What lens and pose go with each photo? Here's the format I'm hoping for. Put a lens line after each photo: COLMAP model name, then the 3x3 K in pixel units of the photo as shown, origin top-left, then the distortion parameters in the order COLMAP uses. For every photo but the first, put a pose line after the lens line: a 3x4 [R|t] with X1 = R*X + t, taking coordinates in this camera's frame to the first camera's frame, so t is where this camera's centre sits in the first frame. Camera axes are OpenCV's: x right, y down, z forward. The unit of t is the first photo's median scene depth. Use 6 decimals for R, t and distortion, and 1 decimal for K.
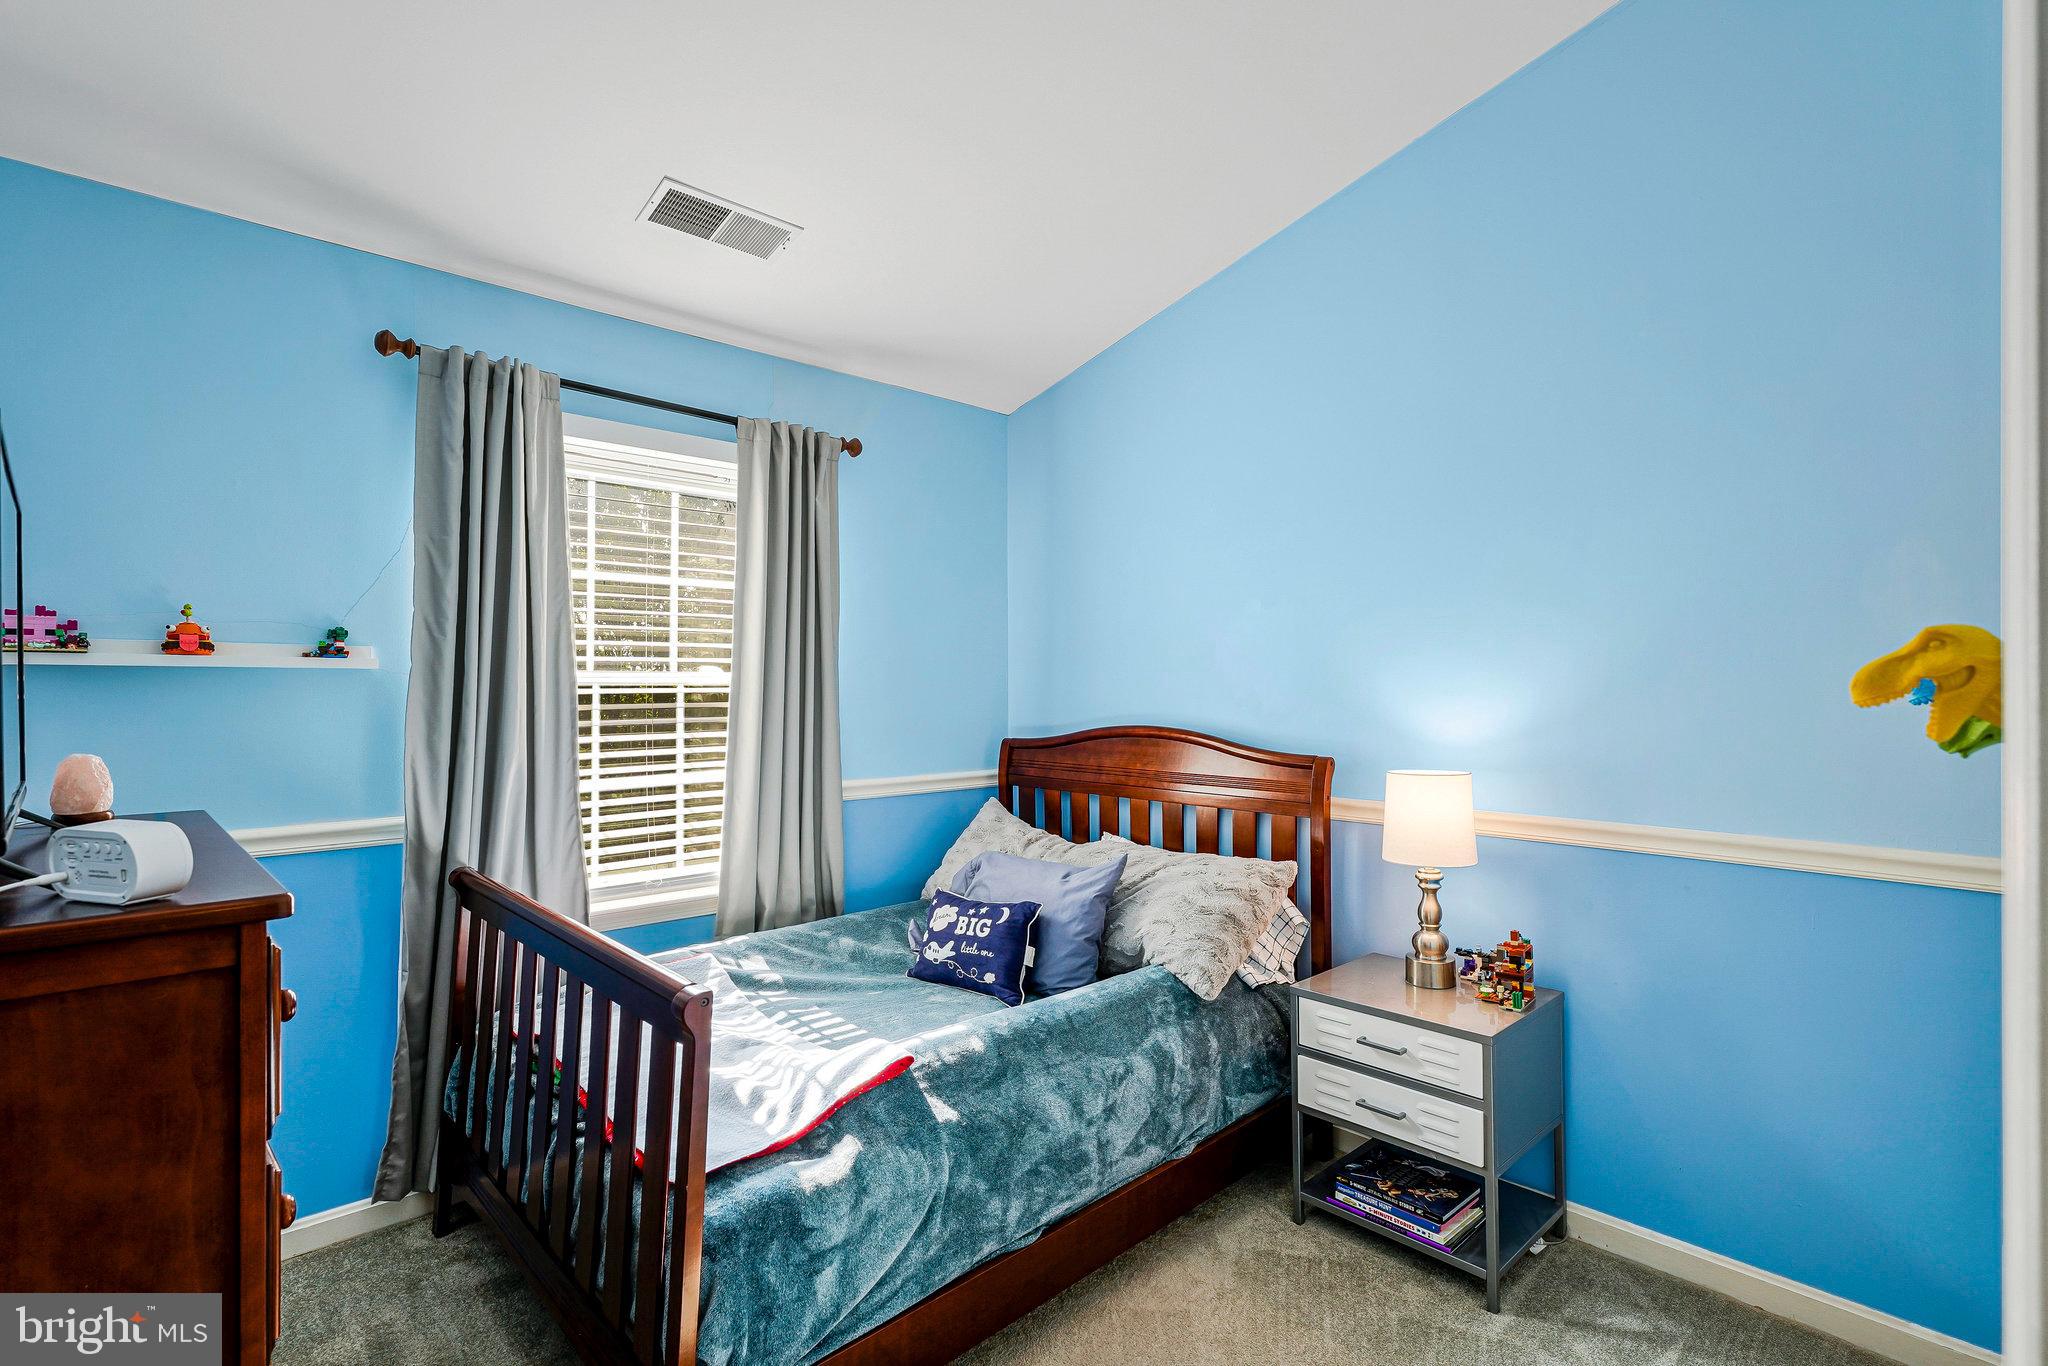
lens RADIAL K [[974.3, 0, 1032.7], [0, 974.3, 687.2], [0, 0, 1]] dist [0.000768, 0.000704]
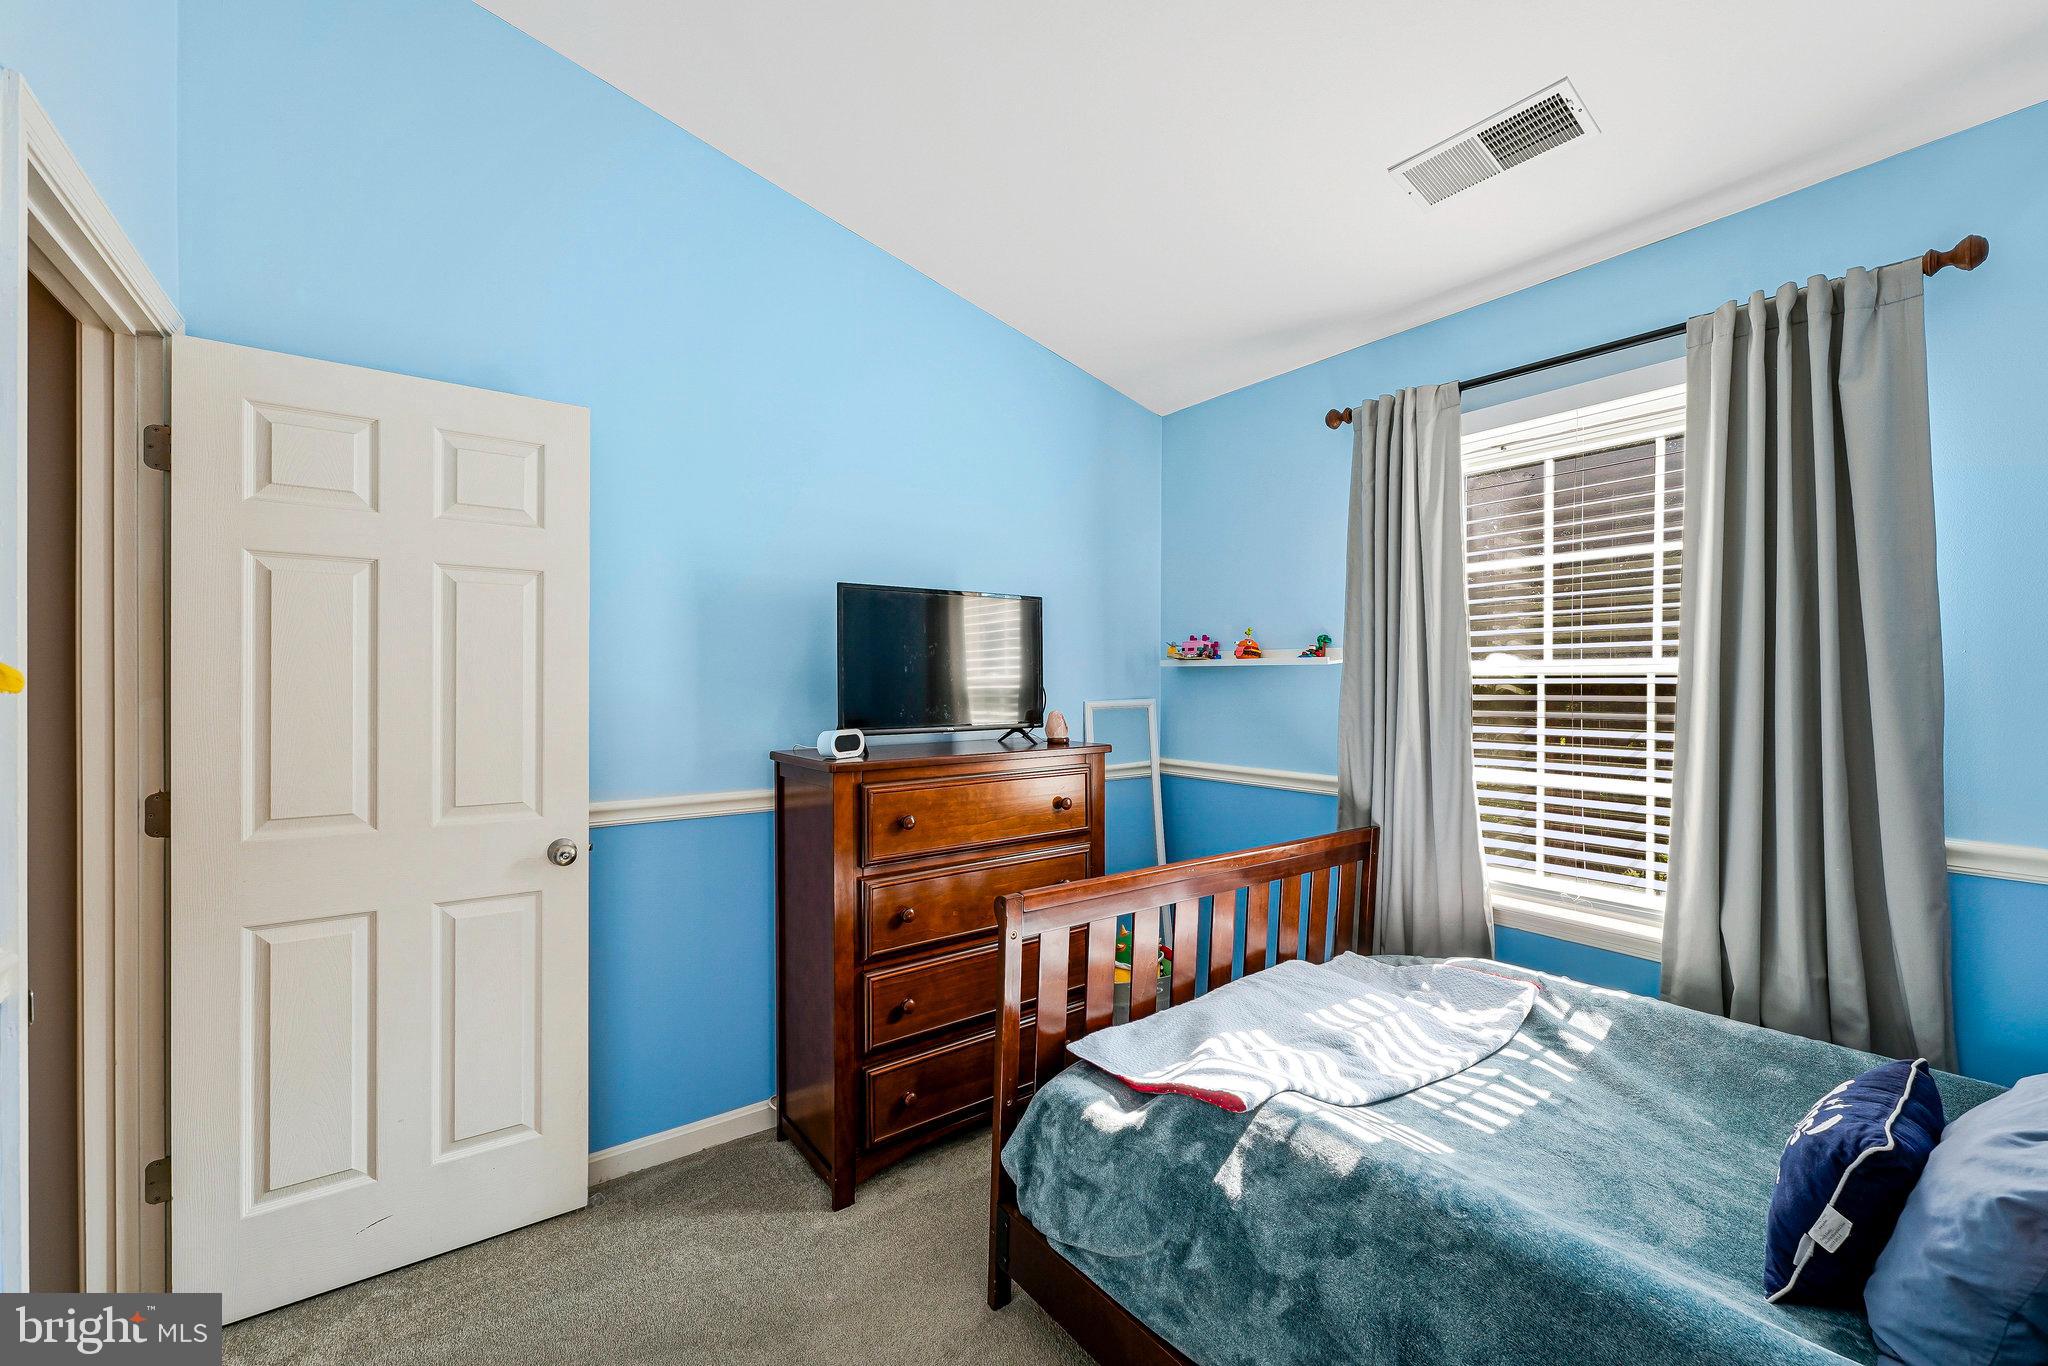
lens RADIAL K [[832.6, 0, 1036.7], [0, 832.6, 679.7], [0, 0, 1]] dist [-0.000916, 0.000453]
pose [[-0.129548, 0.003512, -0.991567, 0.429879], [0.004454, 0.999986, 0.002960, -0.002237], [0.991563, -0.004033, -0.129562, 0.613304]]
